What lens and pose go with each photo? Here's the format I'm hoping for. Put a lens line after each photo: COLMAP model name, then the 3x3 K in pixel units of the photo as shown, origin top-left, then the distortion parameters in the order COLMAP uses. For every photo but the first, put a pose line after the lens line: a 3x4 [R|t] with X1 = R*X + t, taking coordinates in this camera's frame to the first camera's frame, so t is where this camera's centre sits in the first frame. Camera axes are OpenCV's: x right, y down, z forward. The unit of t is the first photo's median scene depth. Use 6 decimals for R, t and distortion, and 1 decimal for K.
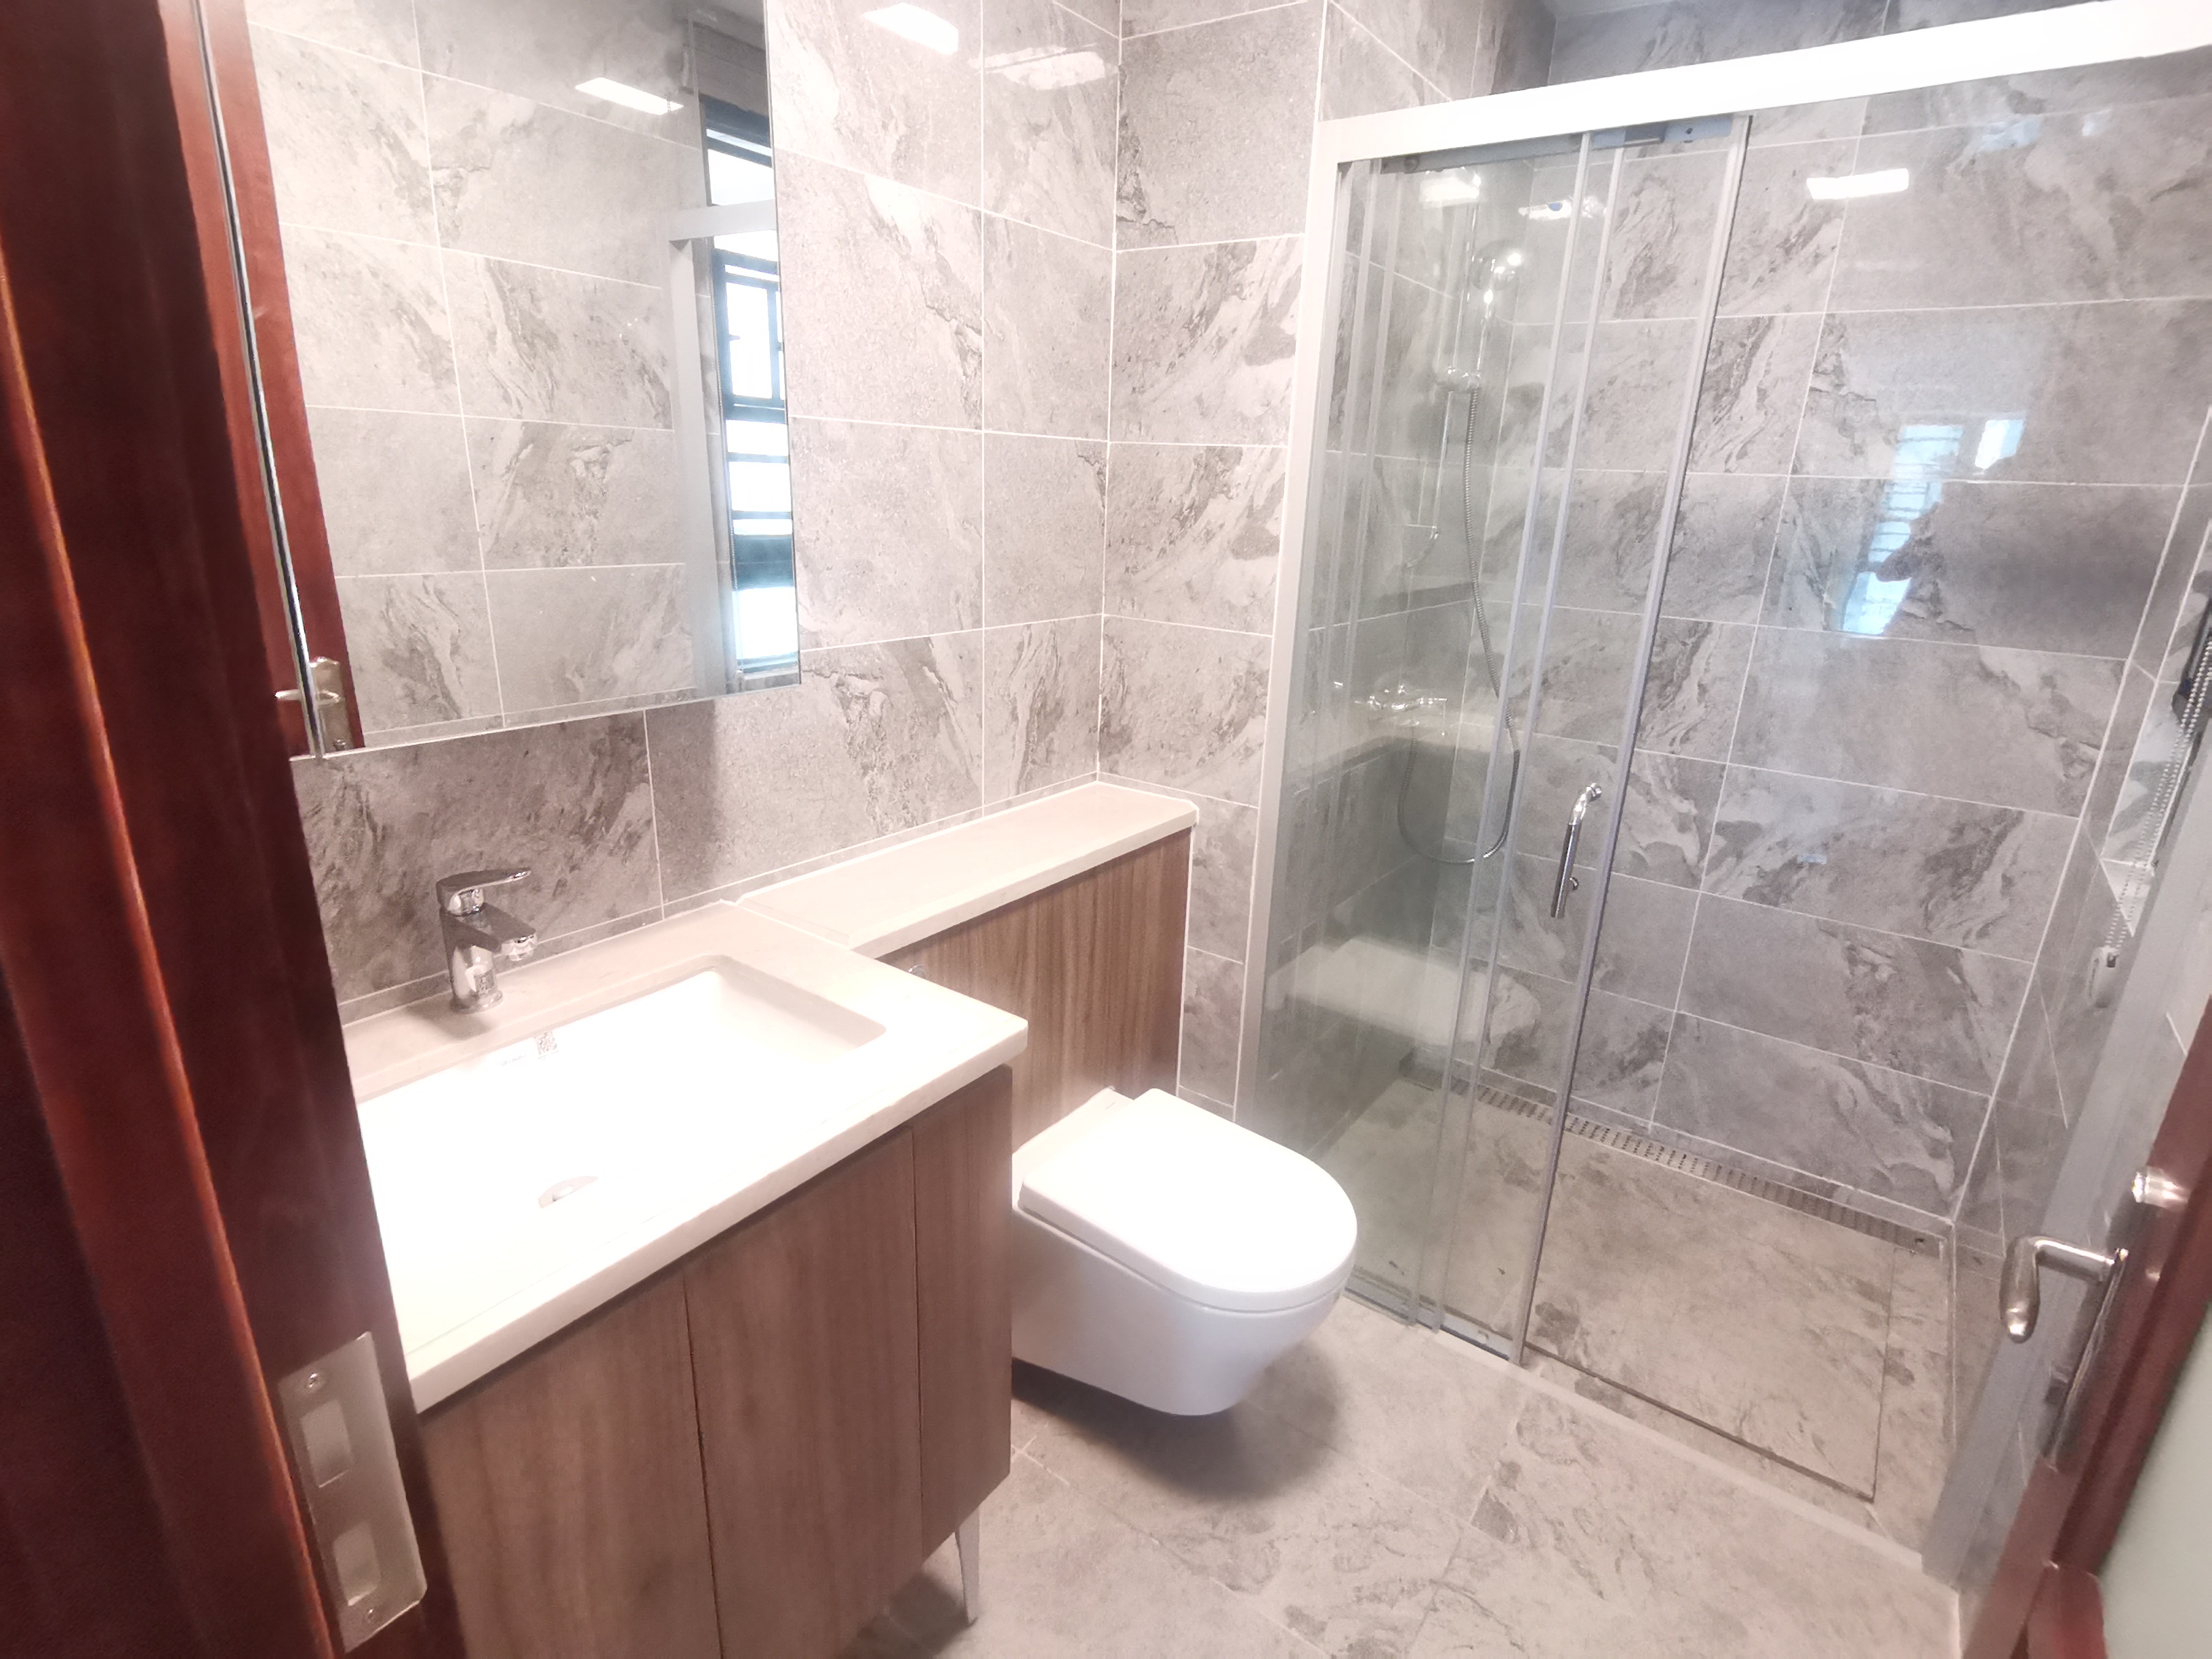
lens RADIAL K [[1105.5, 0, 1106.0], [0, 1105.5, 829.5], [0, 0, 1]] dist [0.021206, -0.023459]
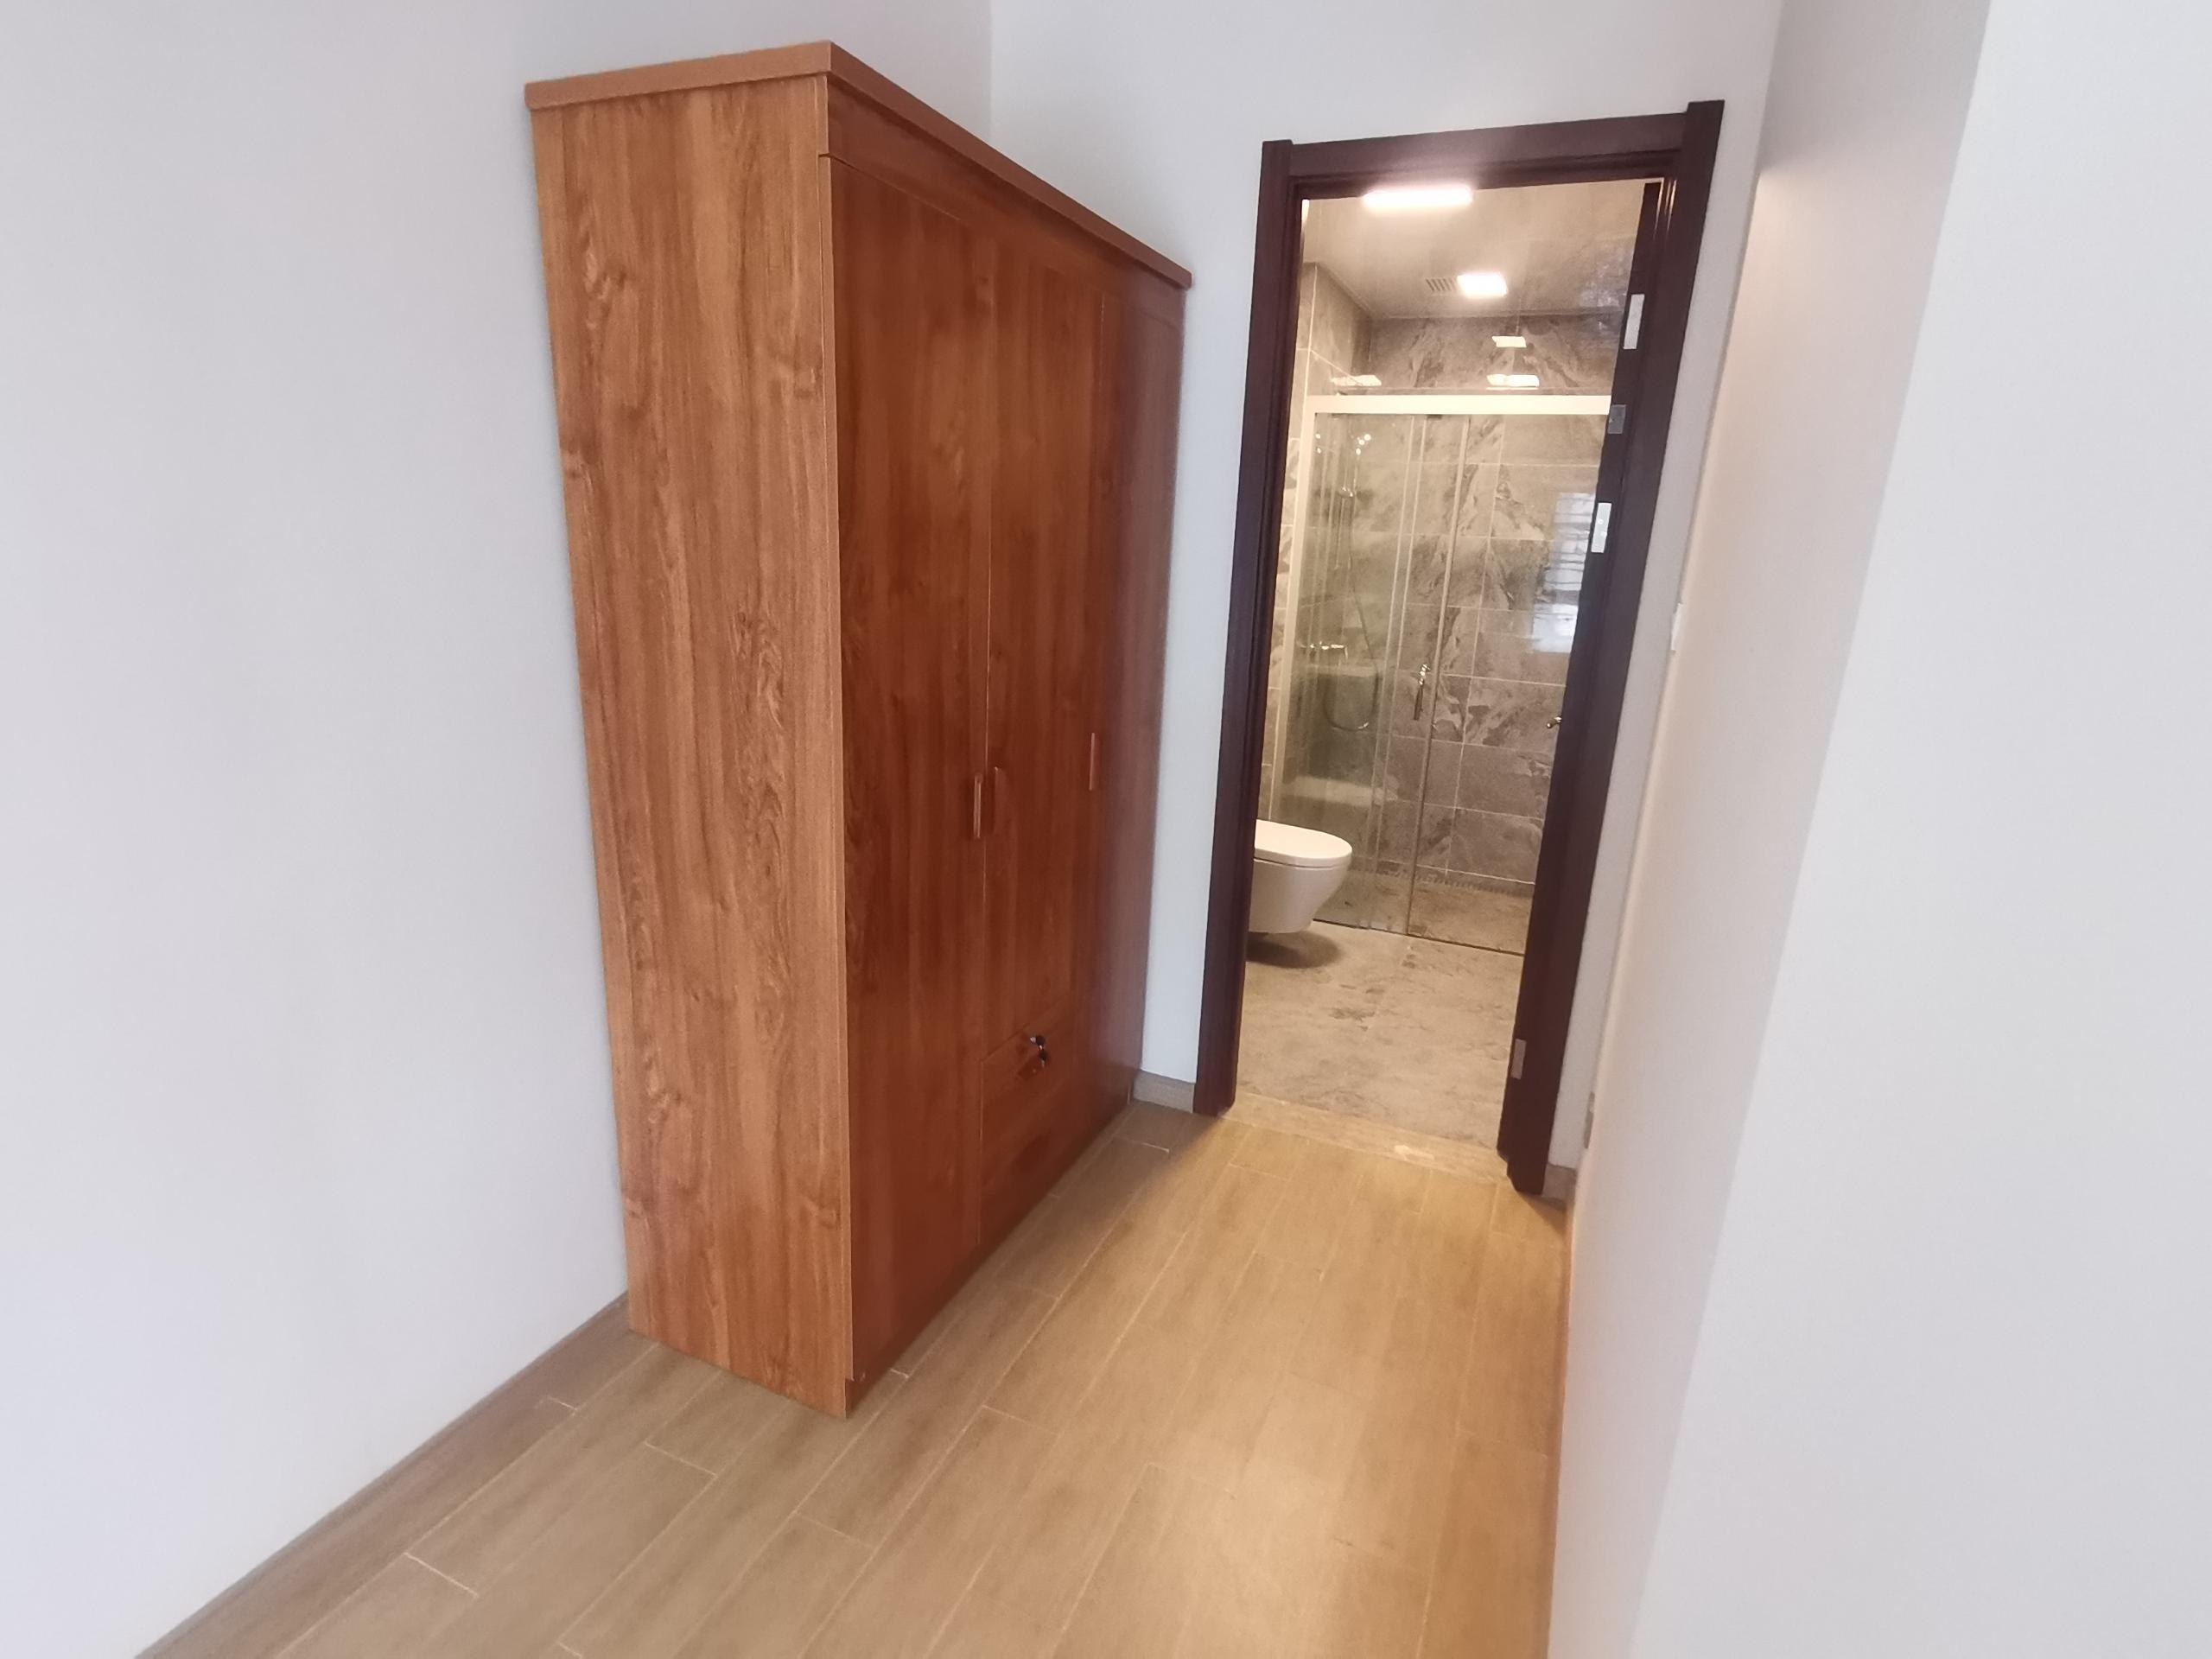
lens RADIAL K [[1105.5, 0, 1106.0], [0, 1105.5, 829.5], [0, 0, 1]] dist [0.021206, -0.023459]
pose [[0.977855, -0.050926, 0.202992, -0.521585], [0.058278, 0.997837, -0.030404, 0.242927], [-0.201005, 0.041561, 0.978708, -0.840943]]
